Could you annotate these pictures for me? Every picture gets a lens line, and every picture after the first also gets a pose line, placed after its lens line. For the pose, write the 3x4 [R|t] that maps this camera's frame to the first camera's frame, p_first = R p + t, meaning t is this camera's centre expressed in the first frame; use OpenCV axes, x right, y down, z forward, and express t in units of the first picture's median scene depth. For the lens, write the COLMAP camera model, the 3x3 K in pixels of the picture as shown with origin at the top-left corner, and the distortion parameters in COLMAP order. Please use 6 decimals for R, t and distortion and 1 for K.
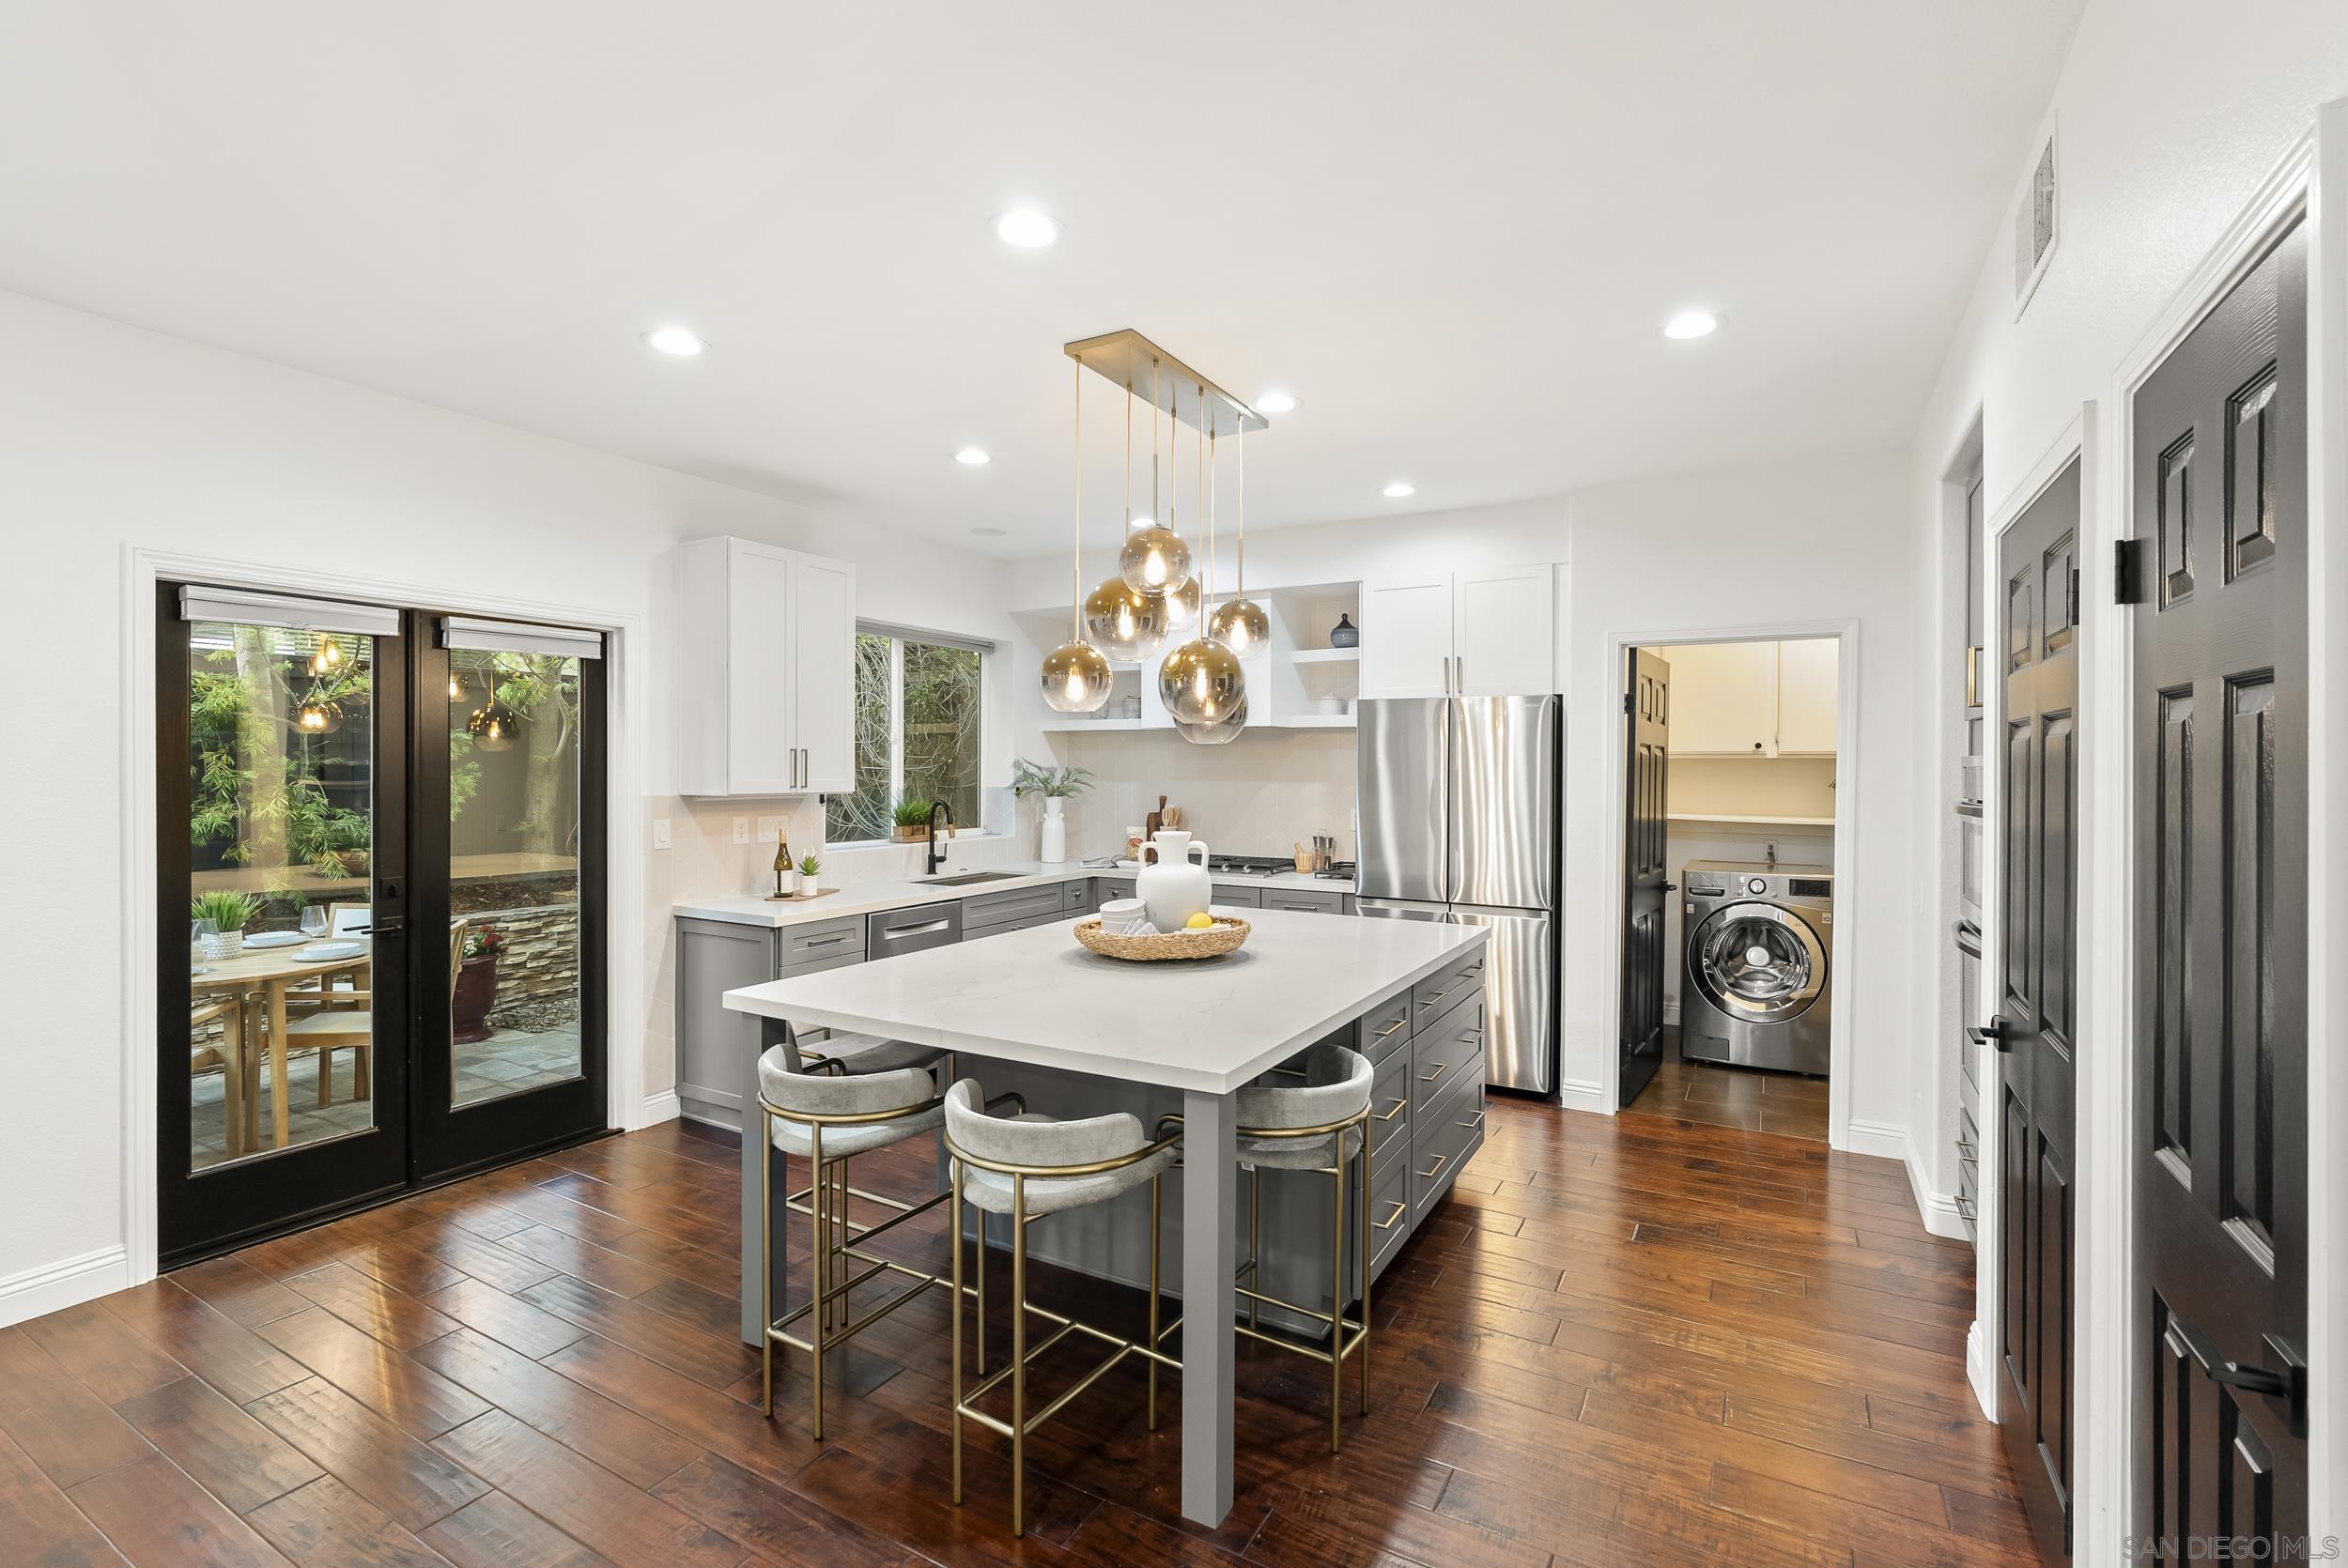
lens RADIAL K [[1058.6, 0, 1174.0], [0, 1058.6, 784.0], [0, 0, 1]] dist [-0.002059, -0.000098]
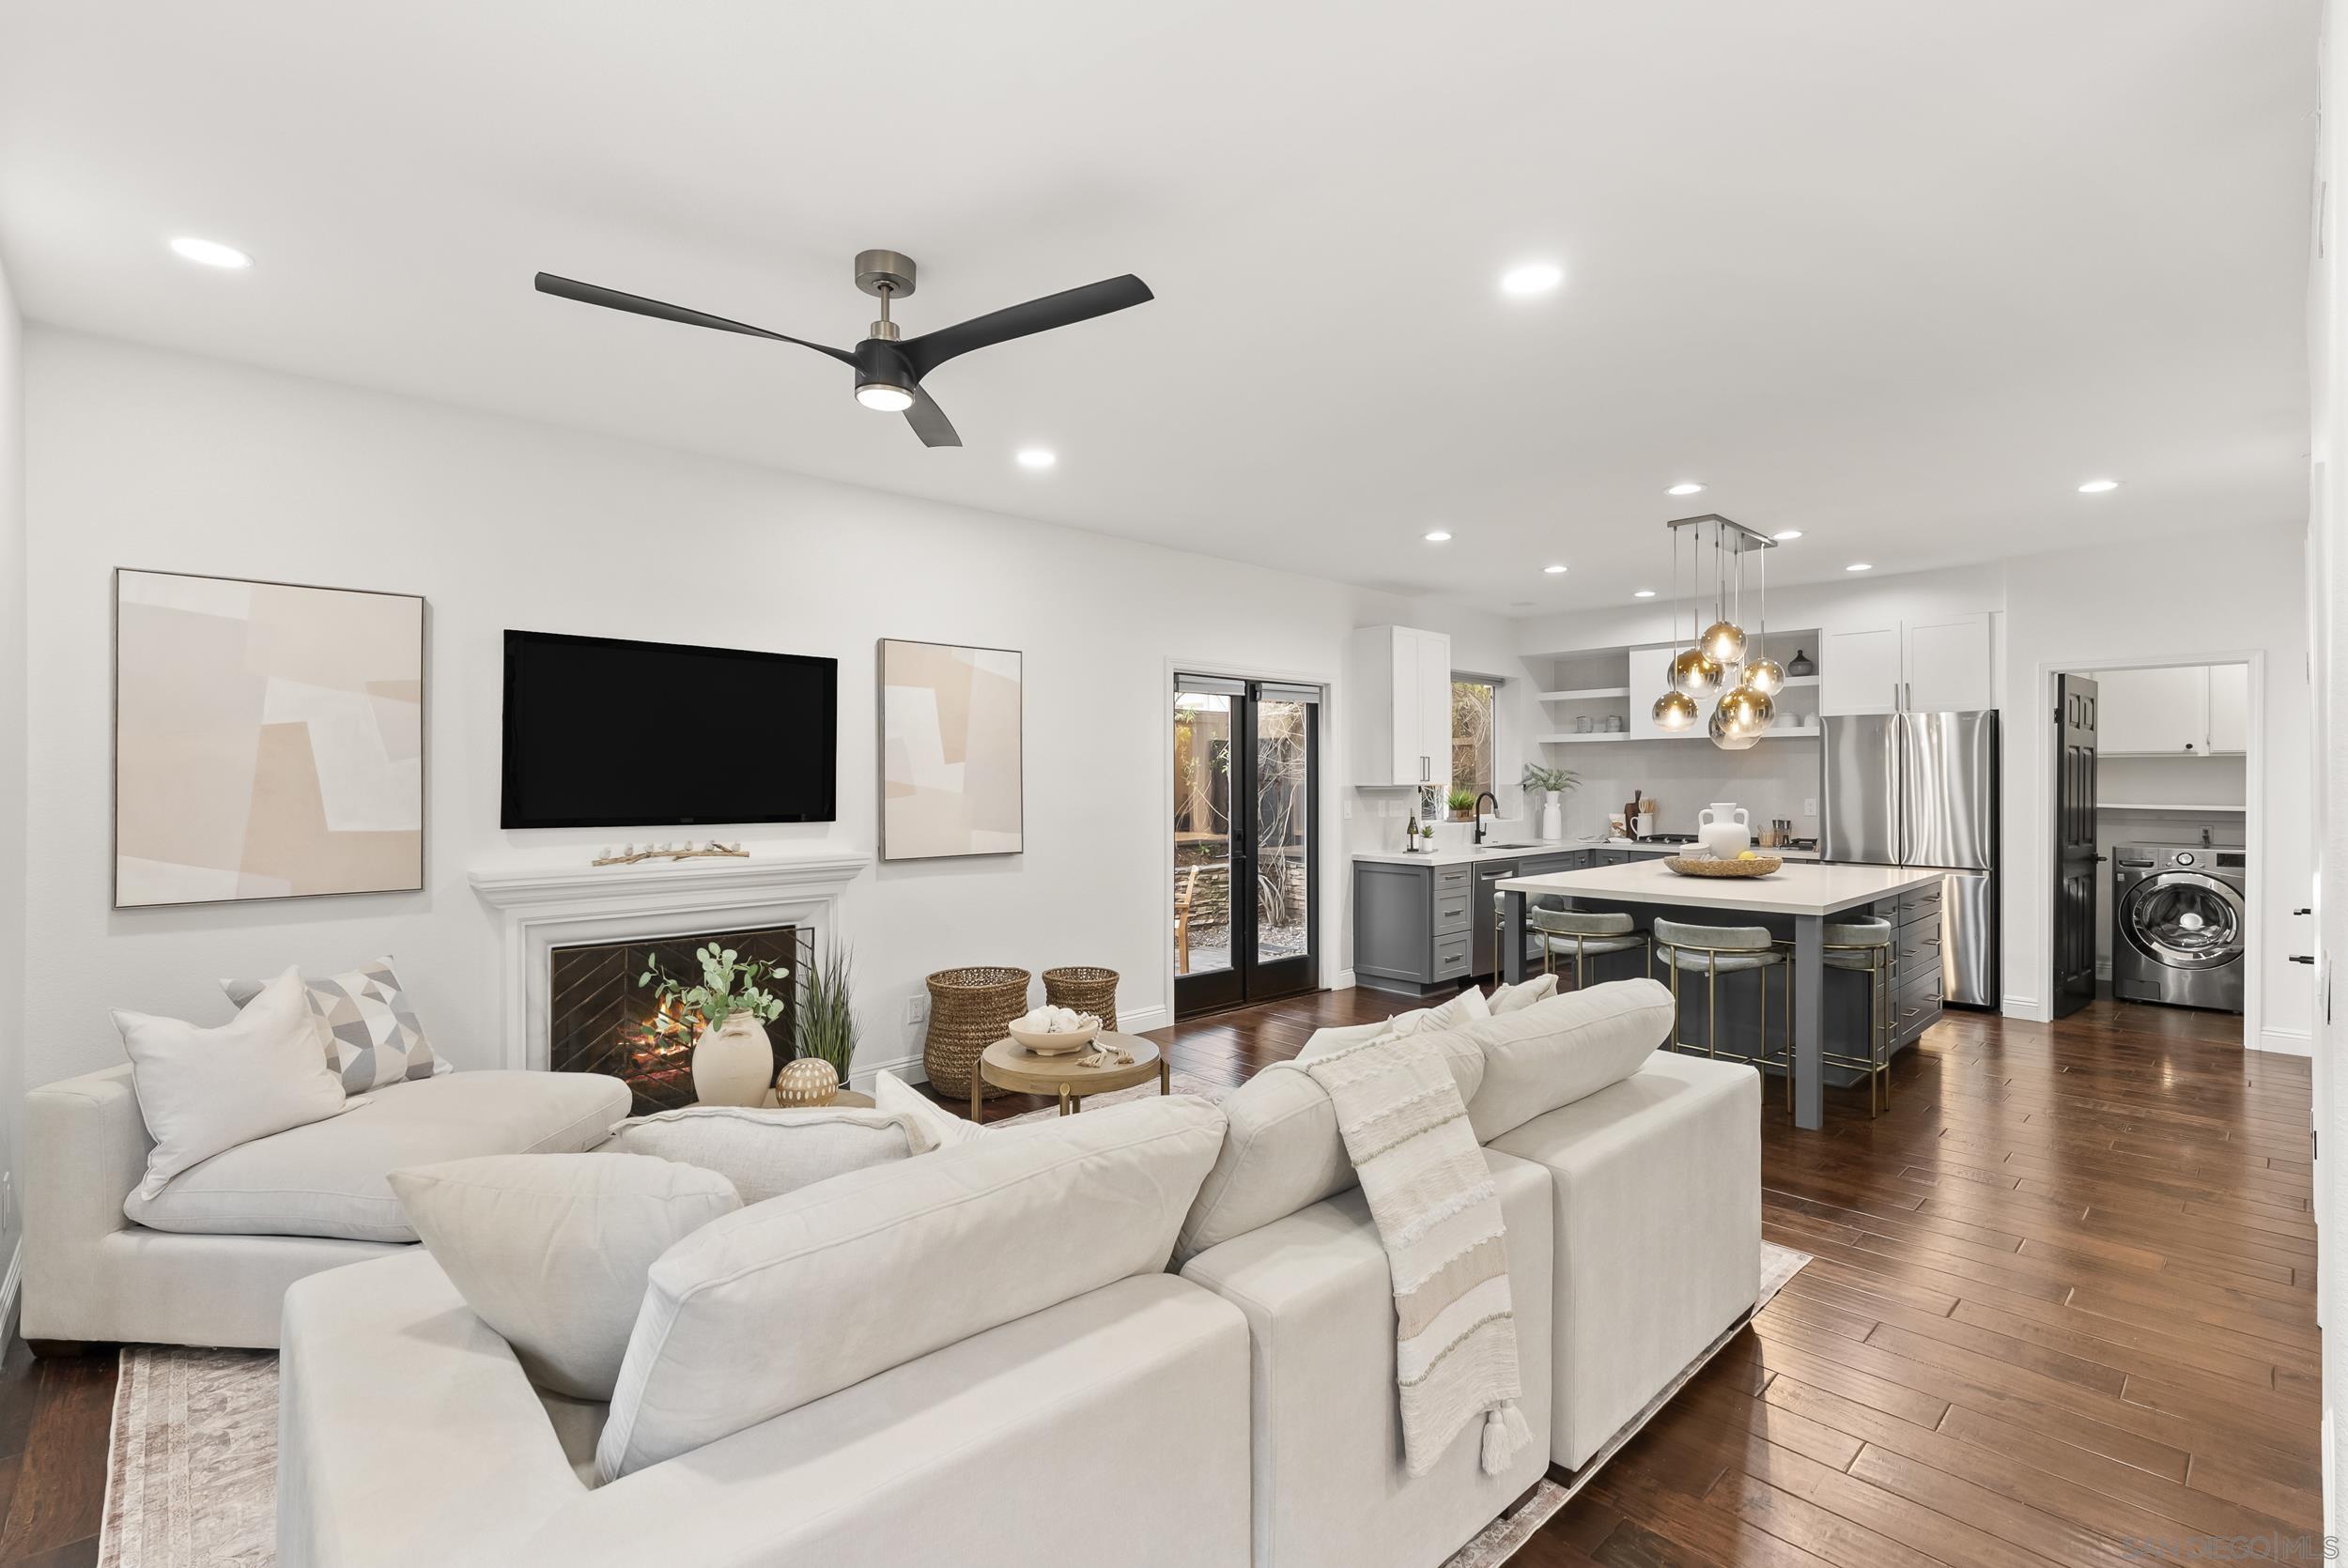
lens RADIAL K [[1073.0, 0, 1177.5], [0, 1073.0, 777.8], [0, 0, 1]] dist [0.001847, 0.000747]
pose [[0.958139, -0.005242, -0.286256, -0.233606], [0.000532, 0.999863, -0.016531, 0.022831], [0.286303, 0.015687, 0.958011, -0.582570]]
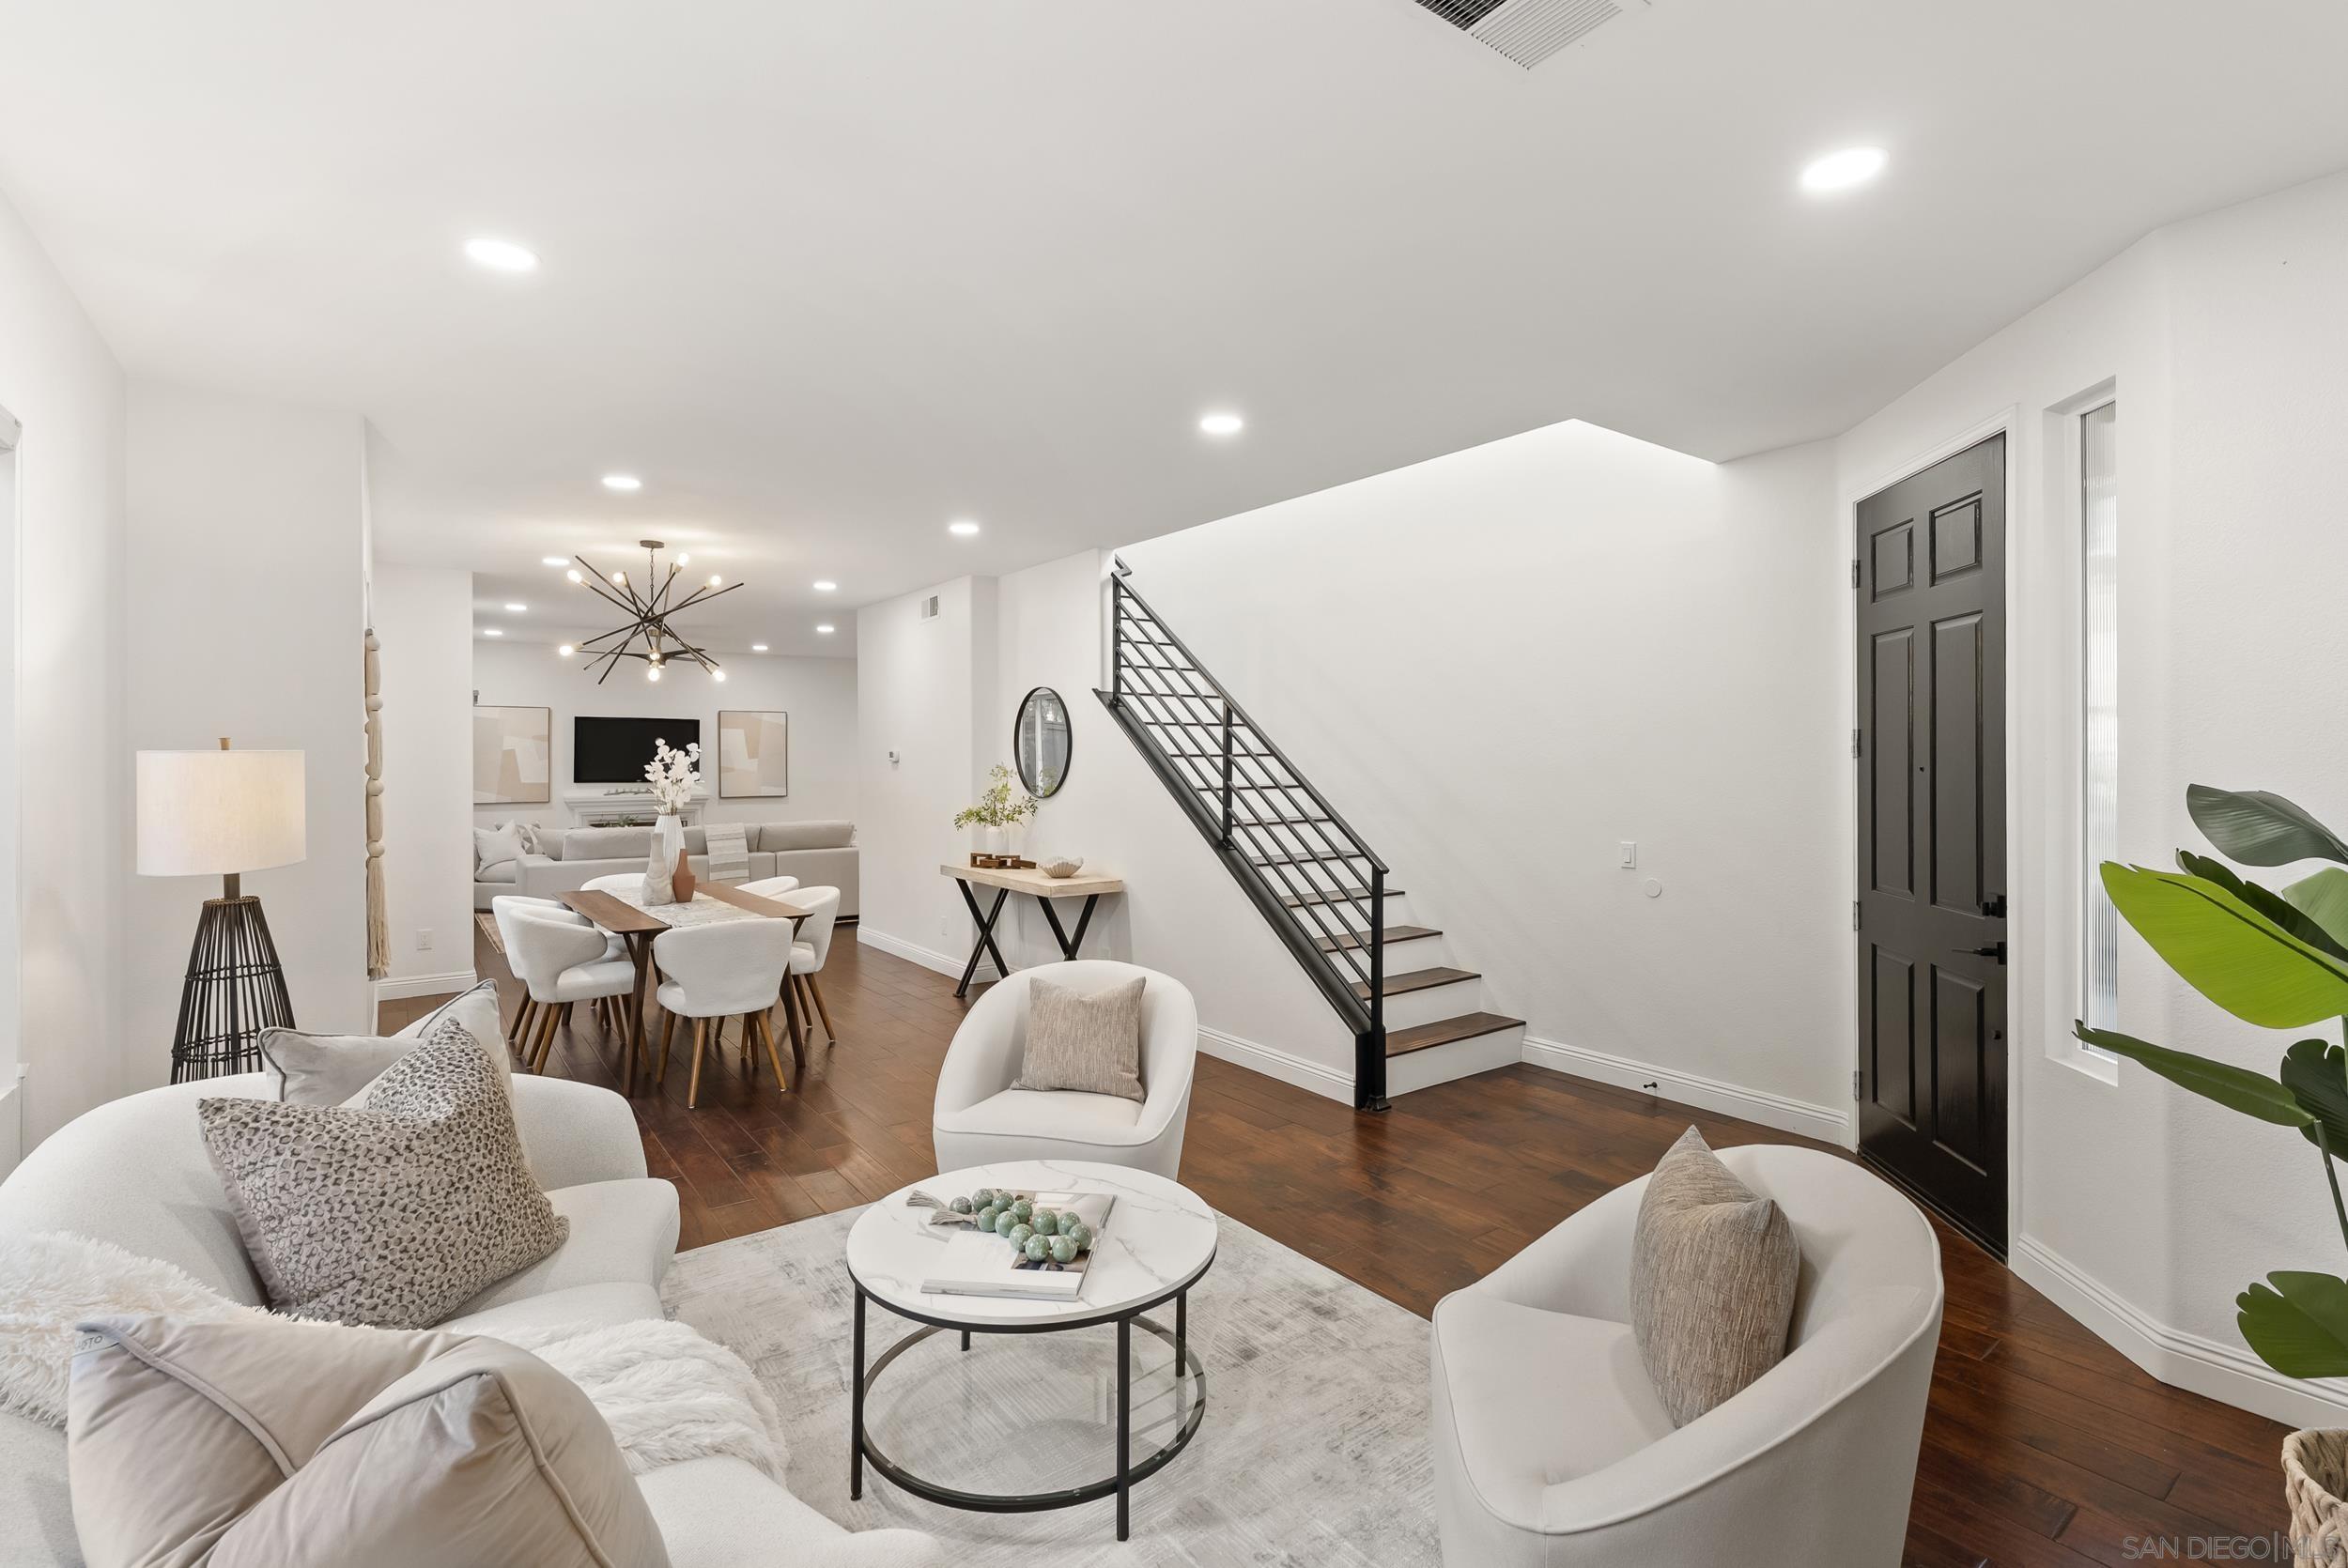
lens RADIAL K [[1076.2, 0, 1175.1], [0, 1076.2, 750.9], [0, 0, 1]] dist [-0.002827, 0.000002]
pose [[0.920240, -0.006508, -0.391301, 1.204867], [-0.001584, 0.999792, -0.020351, 0.023126], [0.391352, 0.019348, 0.920037, -1.626736]]
